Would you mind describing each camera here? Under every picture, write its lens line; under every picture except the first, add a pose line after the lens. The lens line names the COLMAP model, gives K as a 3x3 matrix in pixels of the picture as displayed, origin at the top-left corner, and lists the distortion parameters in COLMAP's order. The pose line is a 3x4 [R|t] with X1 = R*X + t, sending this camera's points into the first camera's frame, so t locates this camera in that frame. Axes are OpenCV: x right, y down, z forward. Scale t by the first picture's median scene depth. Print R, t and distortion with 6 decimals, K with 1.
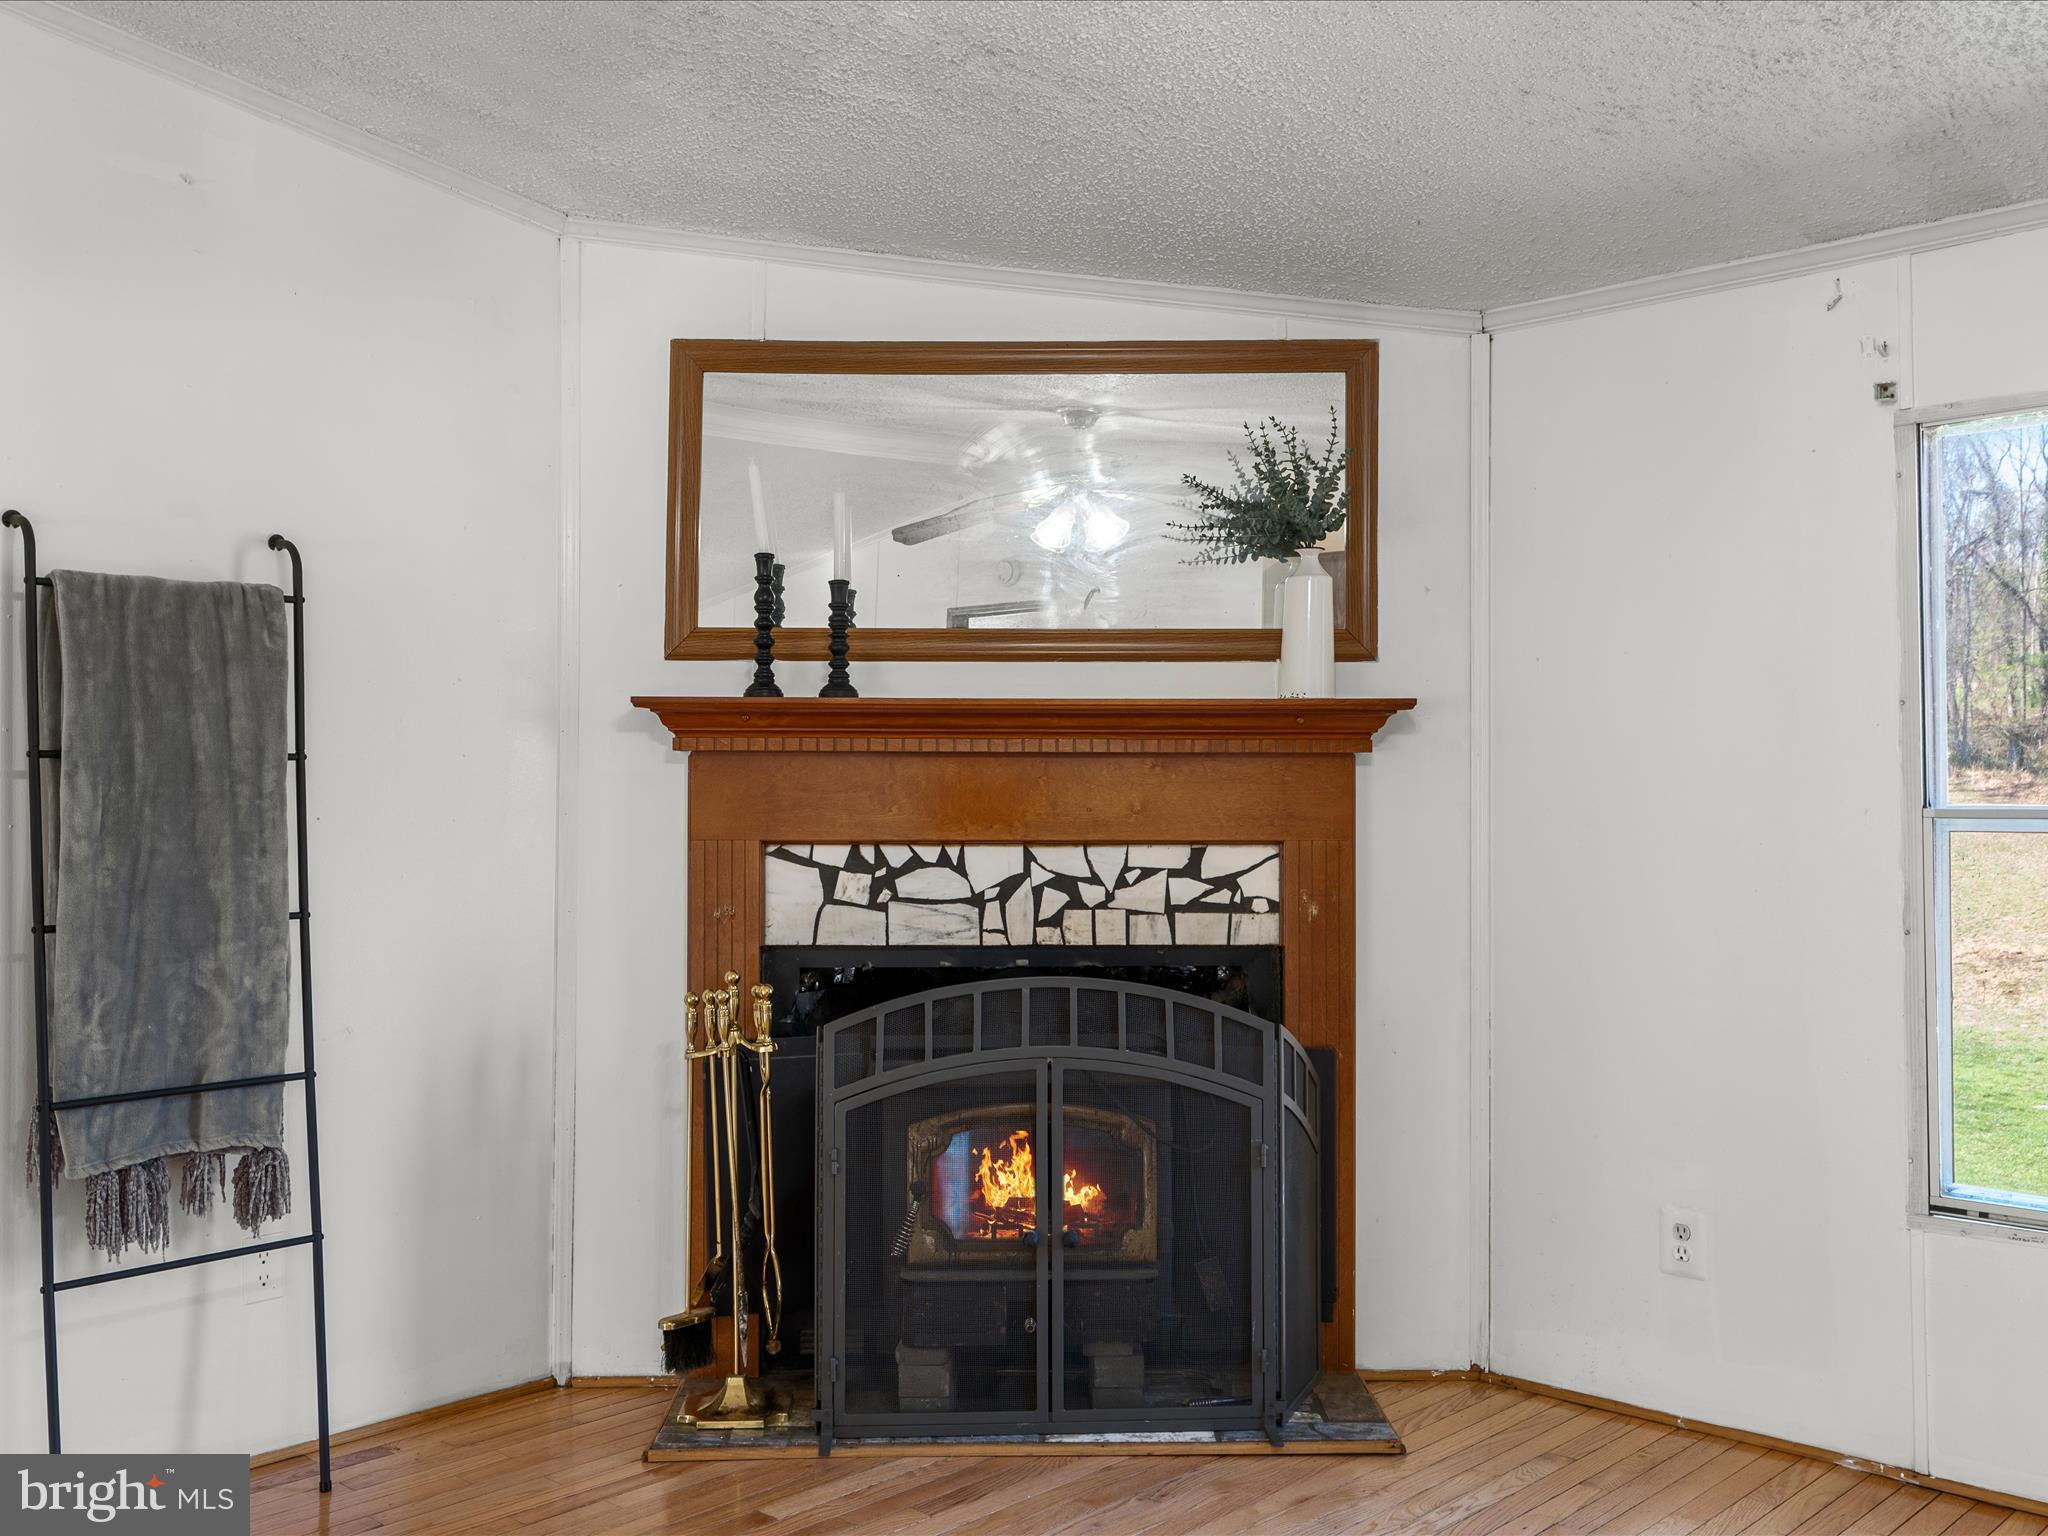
lens RADIAL K [[1869.1, 0, 1028.4], [0, 1869.1, 720.4], [0, 0, 1]] dist [0.002083, 0.001521]
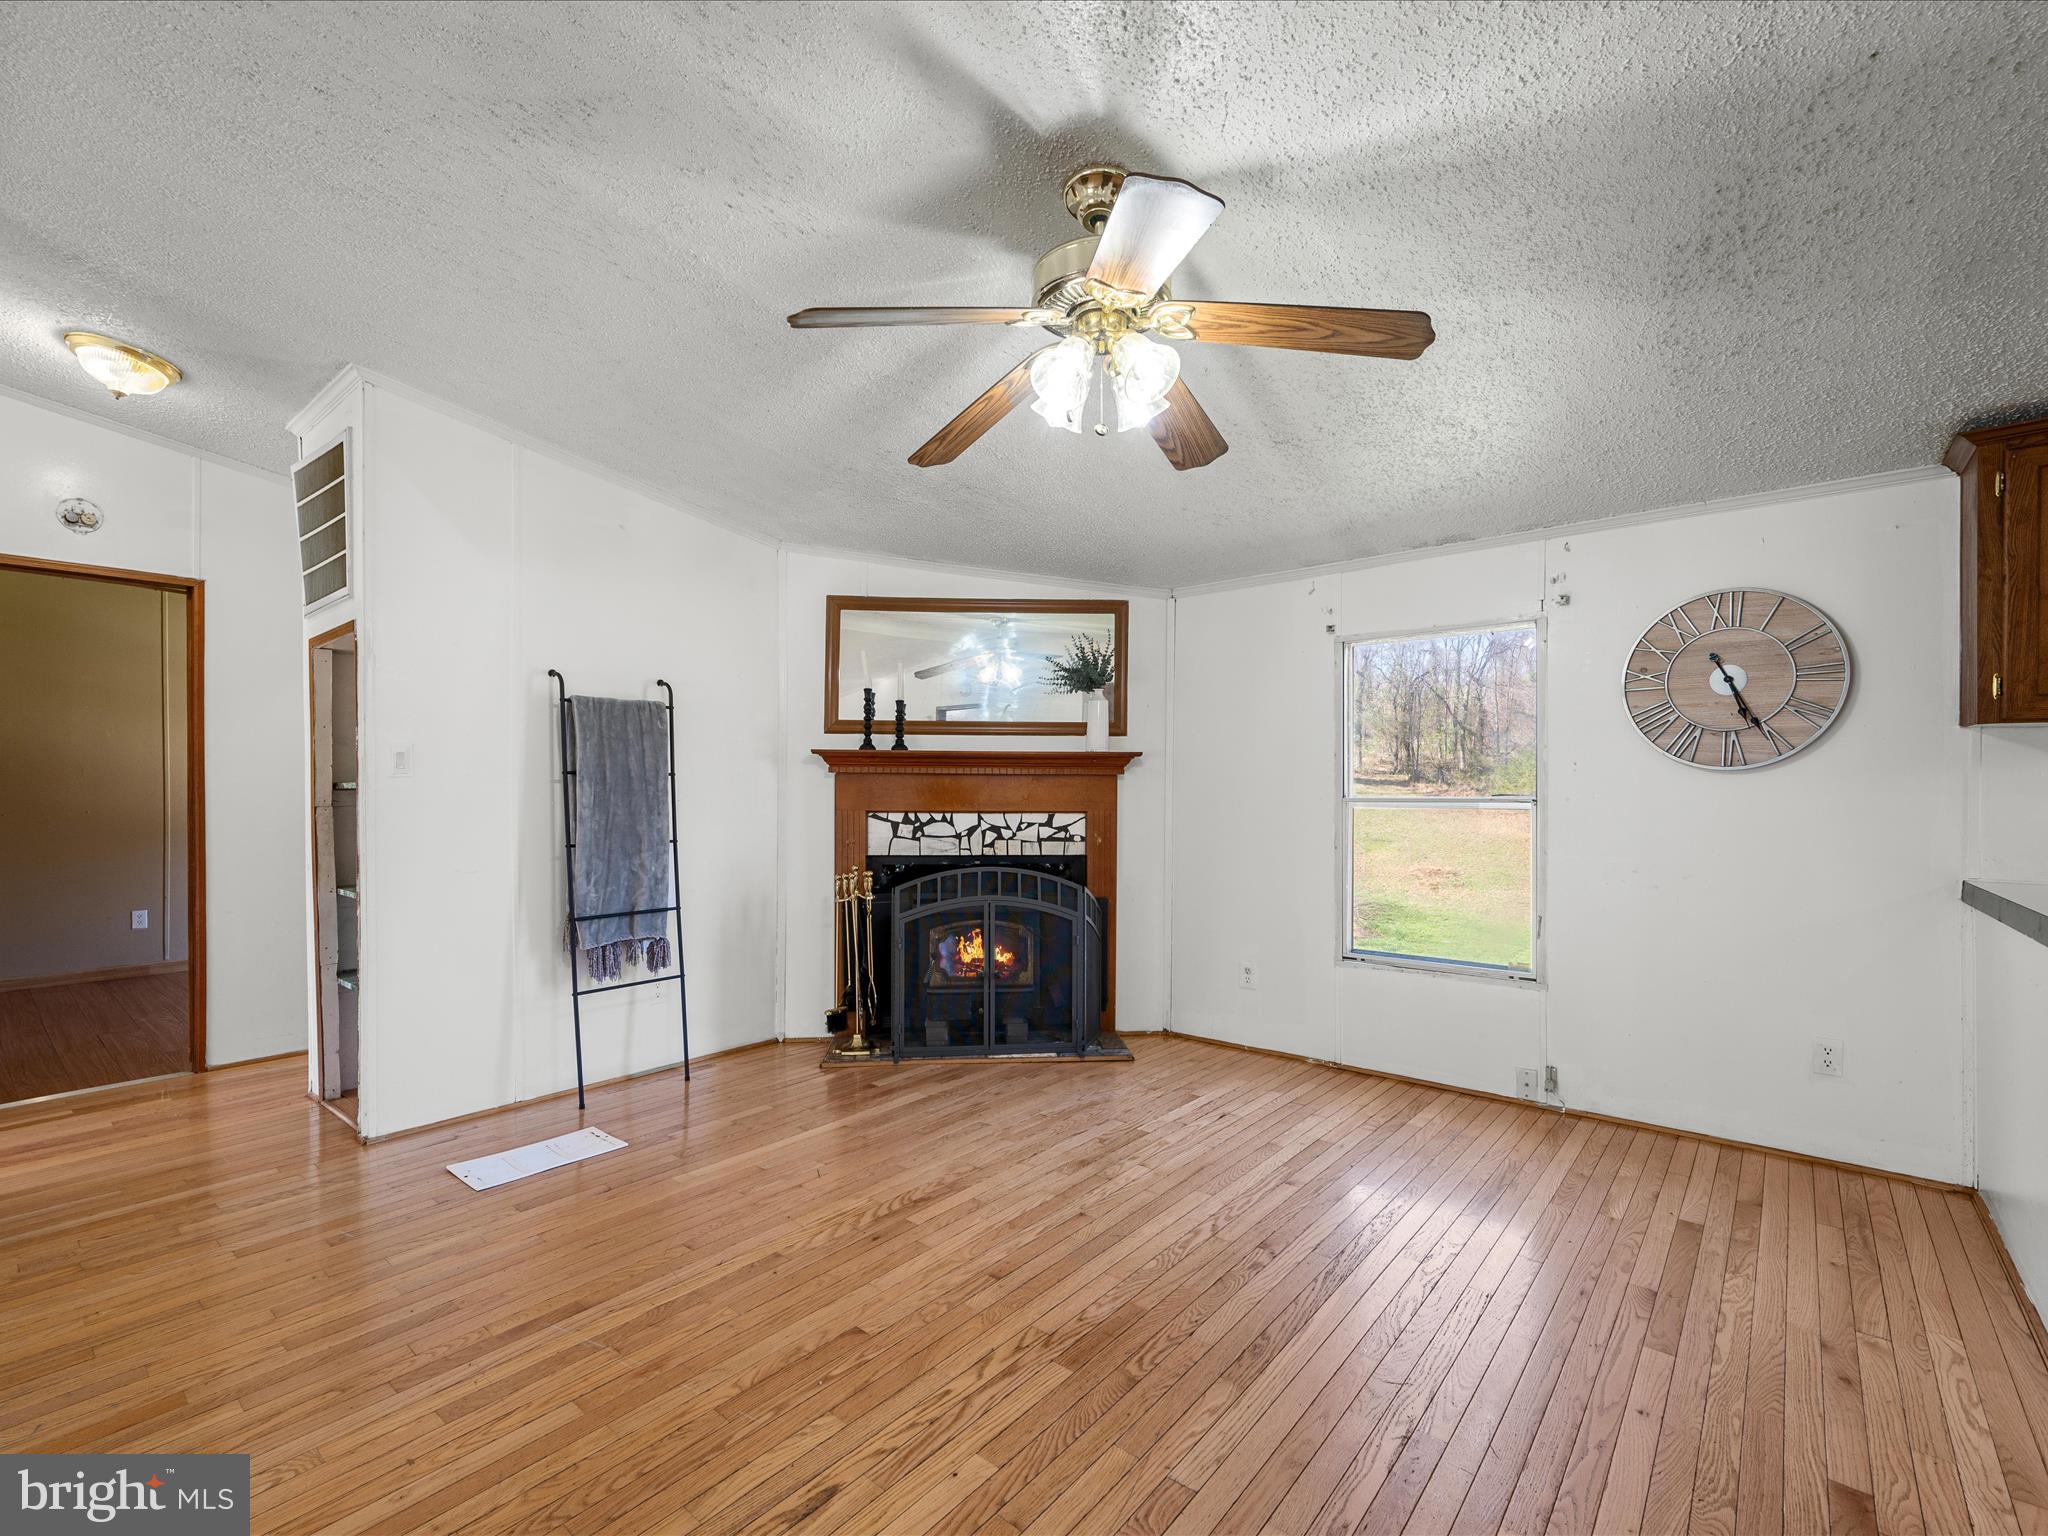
lens RADIAL K [[916.6, 0, 1024.1], [0, 916.6, 780.4], [0, 0, 1]] dist [-0.000359, 0.000139]
pose [[0.998229, 0.003875, 0.059358, -0.013379], [-0.005352, 0.999680, 0.024739, -0.003463], [-0.059243, -0.025013, 0.997930, -0.161348]]
